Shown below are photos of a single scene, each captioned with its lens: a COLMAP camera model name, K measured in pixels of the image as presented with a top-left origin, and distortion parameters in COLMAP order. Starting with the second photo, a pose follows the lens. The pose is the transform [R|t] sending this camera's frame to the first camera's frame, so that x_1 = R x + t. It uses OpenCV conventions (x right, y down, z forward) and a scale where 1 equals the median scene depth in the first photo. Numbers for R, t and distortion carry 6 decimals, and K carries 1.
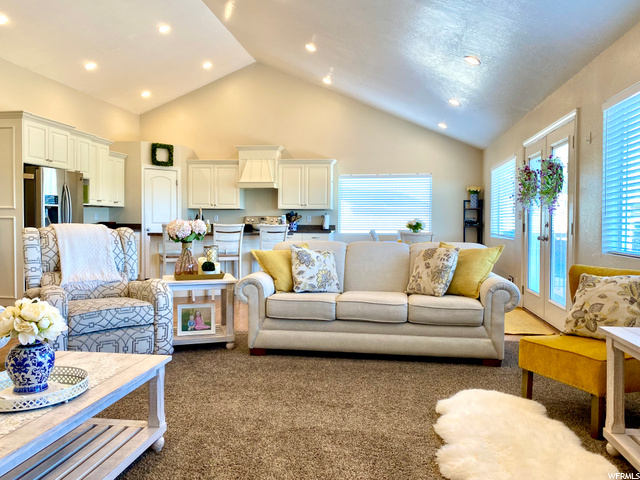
lens RADIAL K [[494.8, 0, 320.0], [0, 494.8, 240.0], [0, 0, 1]] dist [0.056432, -0.085691]
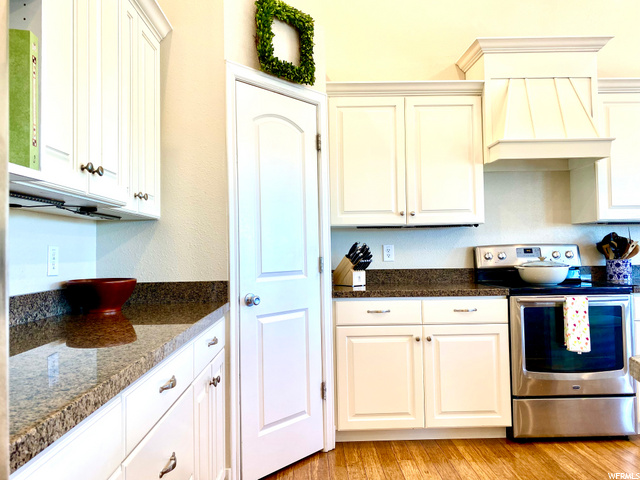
lens RADIAL K [[484.3, 0, 319.8], [0, 484.3, 234.6], [0, 0, 1]] dist [0.054245, -0.076101]
pose [[0.980917, -0.018253, 0.193571, -0.350132], [0.030994, 0.997532, -0.063000, -0.039120], [-0.191943, 0.067797, 0.979061, 0.716631]]
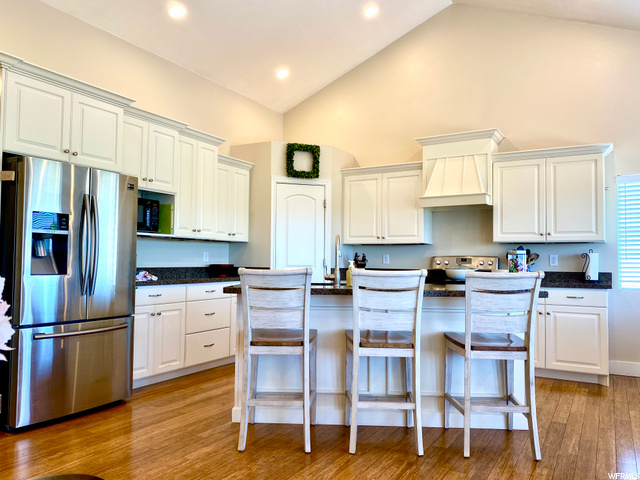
lens RADIAL K [[494.8, 0, 320.0], [0, 494.8, 240.0], [0, 0, 1]] dist [0.056432, -0.085691]
pose [[0.927508, -0.014930, -0.373506, -0.057426], [-0.018035, 0.996251, -0.084607, -0.014918], [0.373369, 0.085210, 0.923761, 0.419278]]
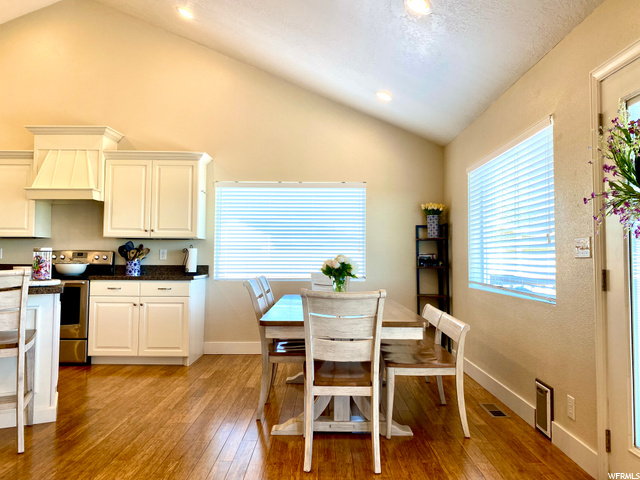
lens RADIAL K [[484.3, 0, 319.8], [0, 484.3, 234.6], [0, 0, 1]] dist [0.054245, -0.076101]
pose [[0.990322, 0.006409, 0.138640, 0.085101], [0.005042, 0.996612, -0.082087, -0.019115], [-0.138697, 0.081992, 0.986935, 0.421253]]
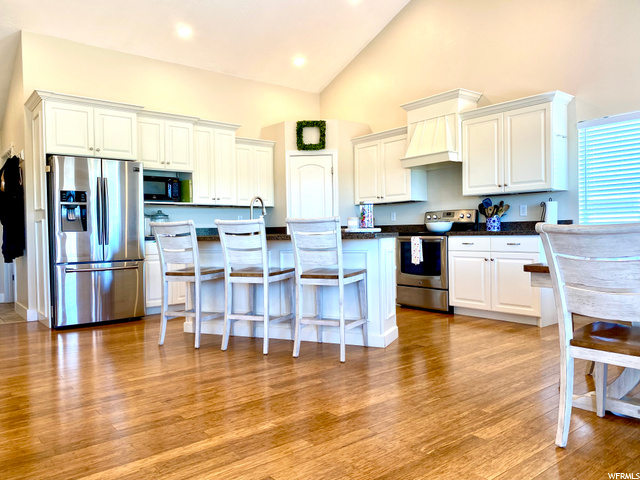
lens RADIAL K [[484.3, 0, 319.8], [0, 484.3, 234.6], [0, 0, 1]] dist [0.054245, -0.076101]
pose [[0.740422, -0.015697, -0.671959, 0.184180], [-0.003196, 0.999634, -0.026873, -0.000209], [0.672135, 0.022045, 0.740100, 0.460850]]
